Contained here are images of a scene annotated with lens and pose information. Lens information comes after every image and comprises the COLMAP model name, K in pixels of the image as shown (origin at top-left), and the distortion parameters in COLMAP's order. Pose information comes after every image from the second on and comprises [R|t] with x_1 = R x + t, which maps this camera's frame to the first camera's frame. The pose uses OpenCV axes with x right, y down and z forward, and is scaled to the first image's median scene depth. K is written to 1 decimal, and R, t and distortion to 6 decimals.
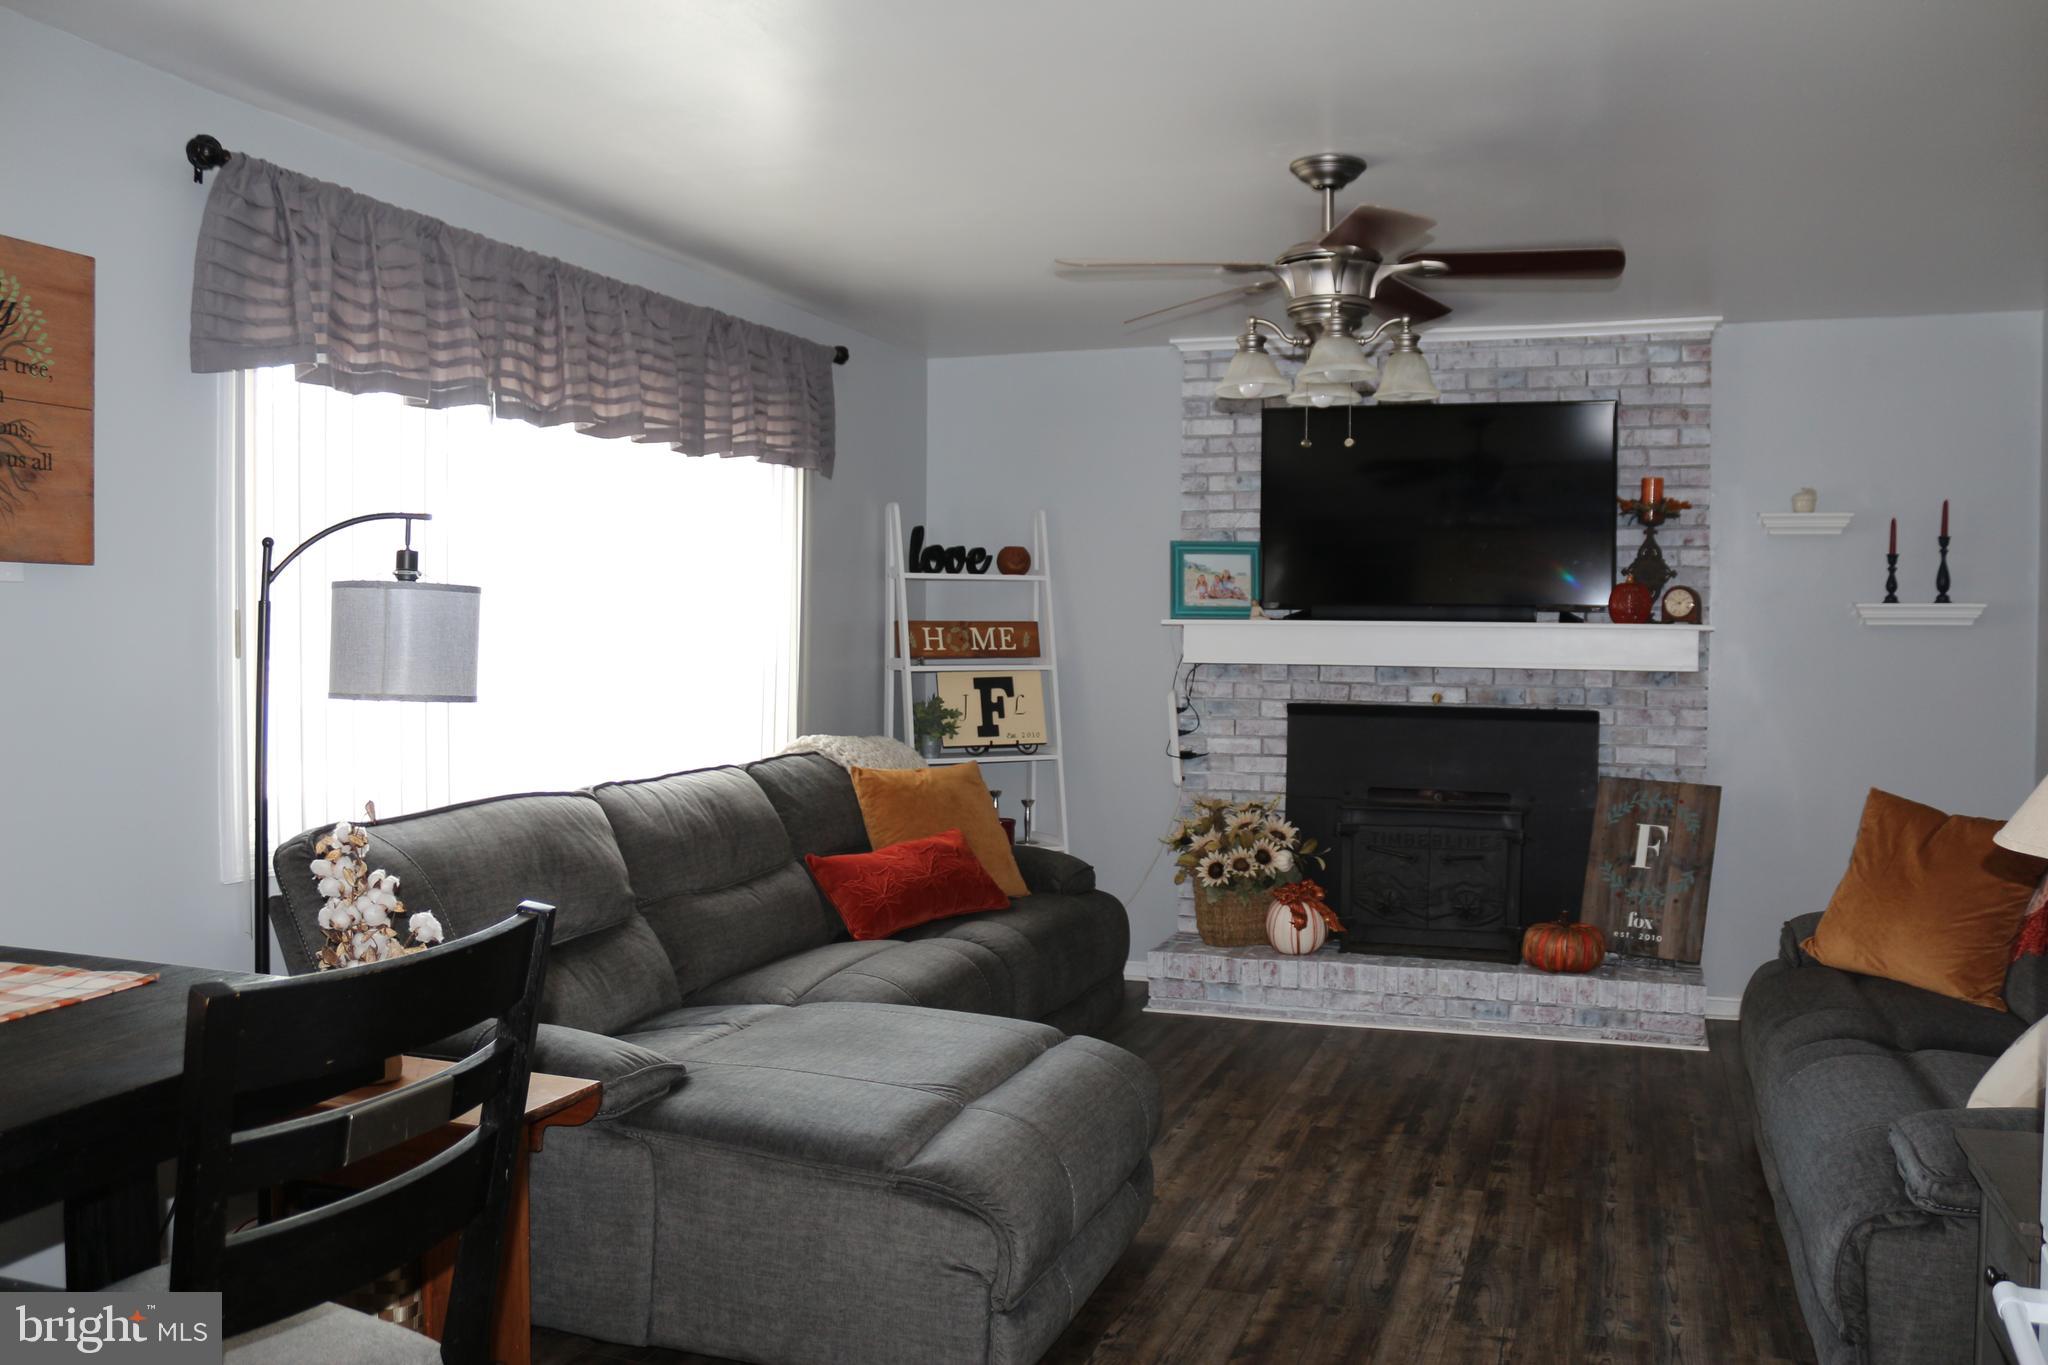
lens RADIAL K [[1860.4, 0, 1028.4], [0, 1860.4, 617.2], [0, 0, 1]] dist [-0.011209, -0.002404]
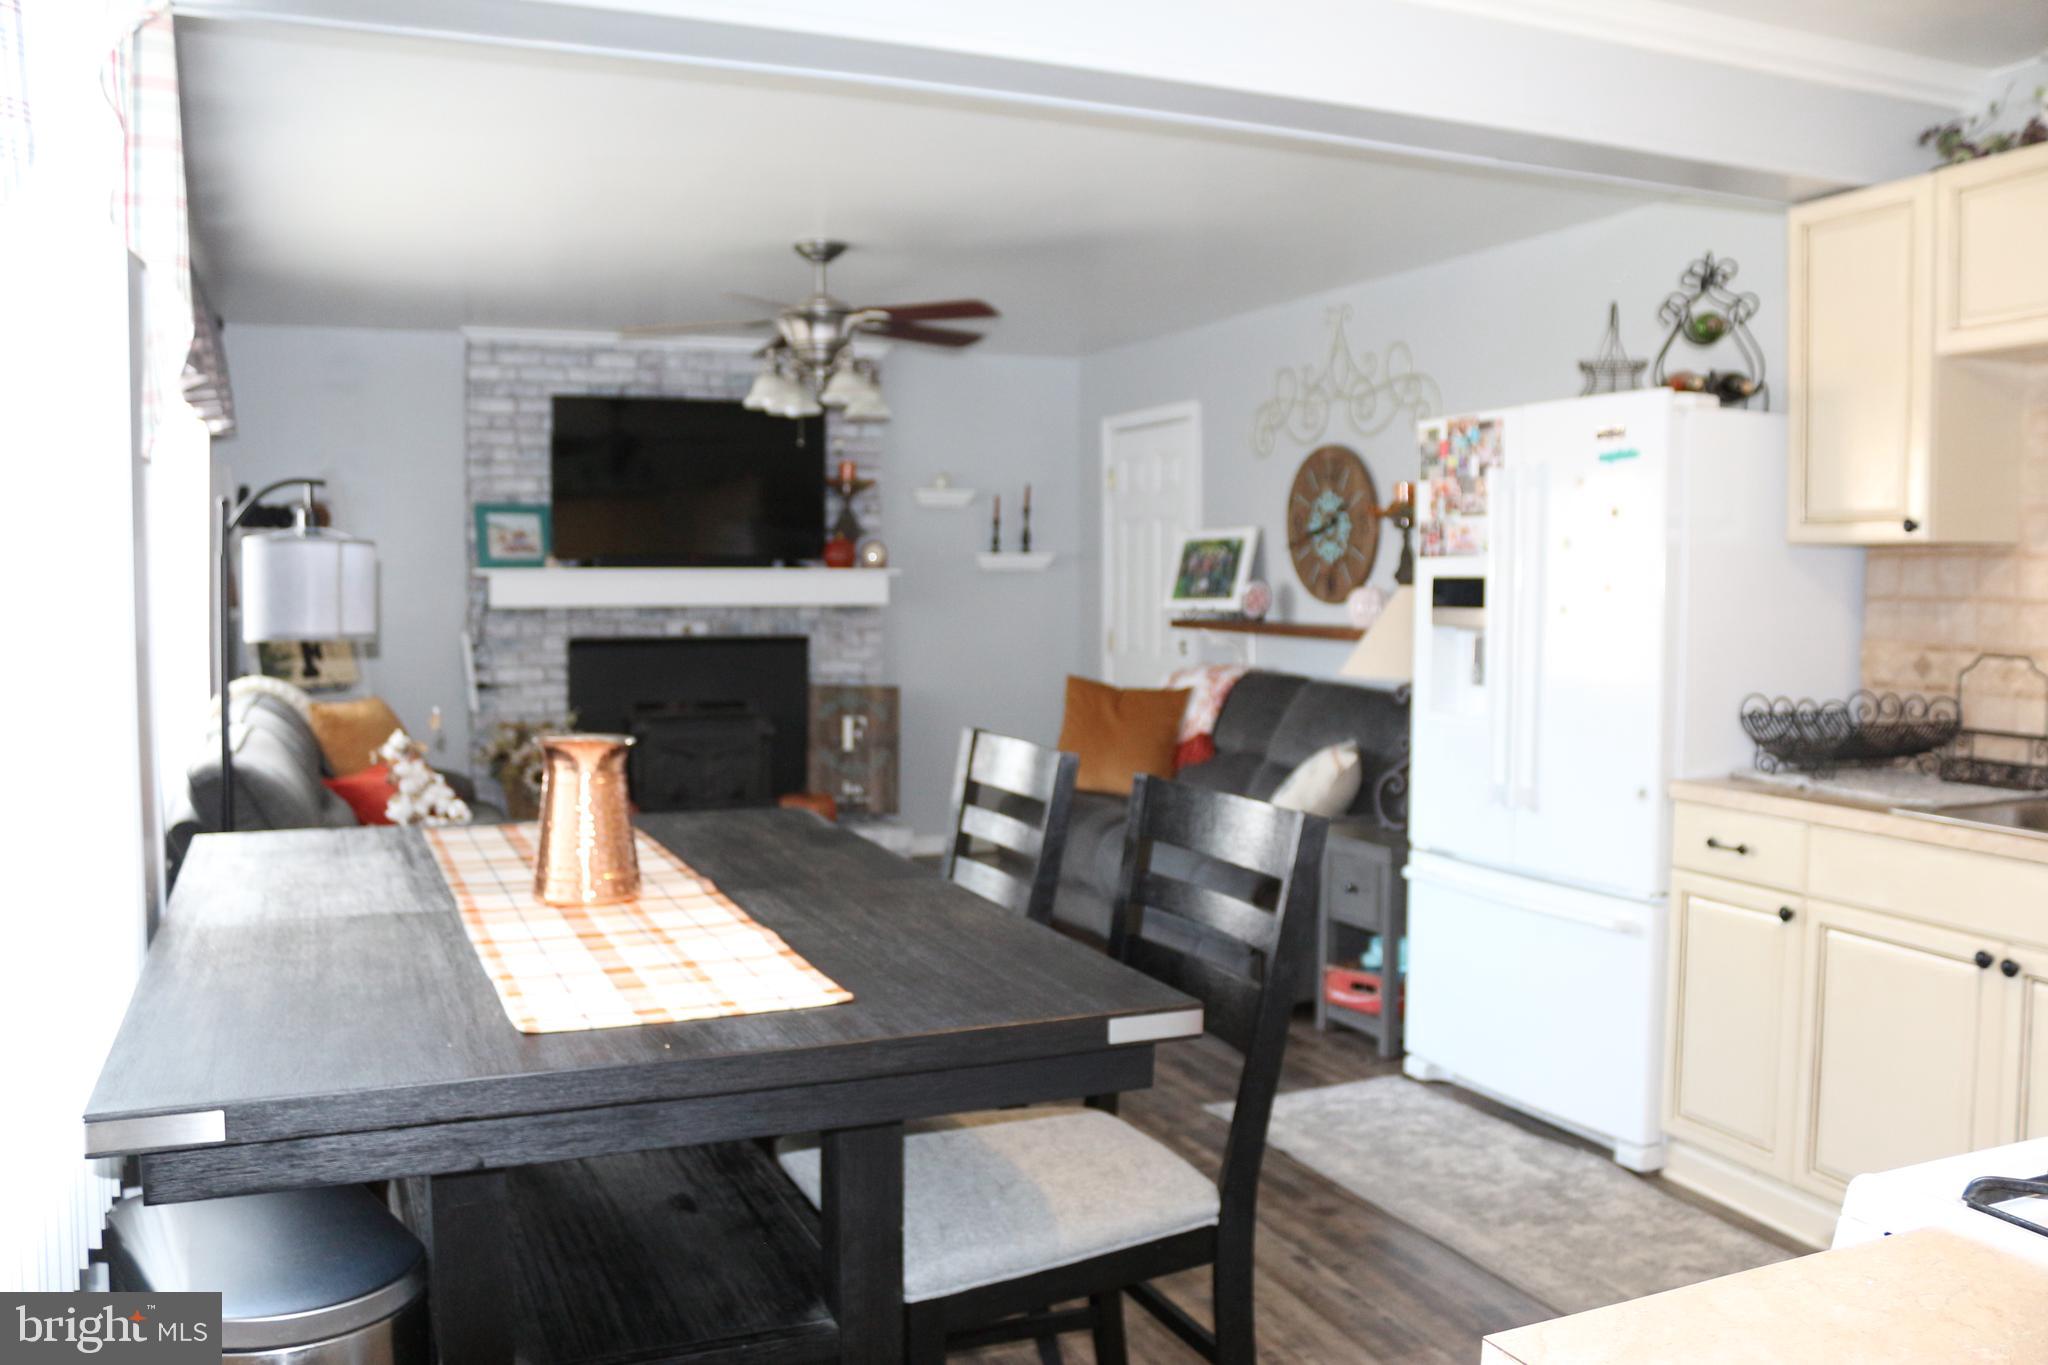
lens RADIAL K [[1860.4, 0, 1028.4], [0, 1860.4, 617.2], [0, 0, 1]] dist [-0.011209, -0.002404]
pose [[0.771567, -0.026338, 0.635602, -0.404312], [0.007382, 0.999446, 0.032453, -0.004667], [-0.636105, -0.020347, 0.771334, -0.124147]]
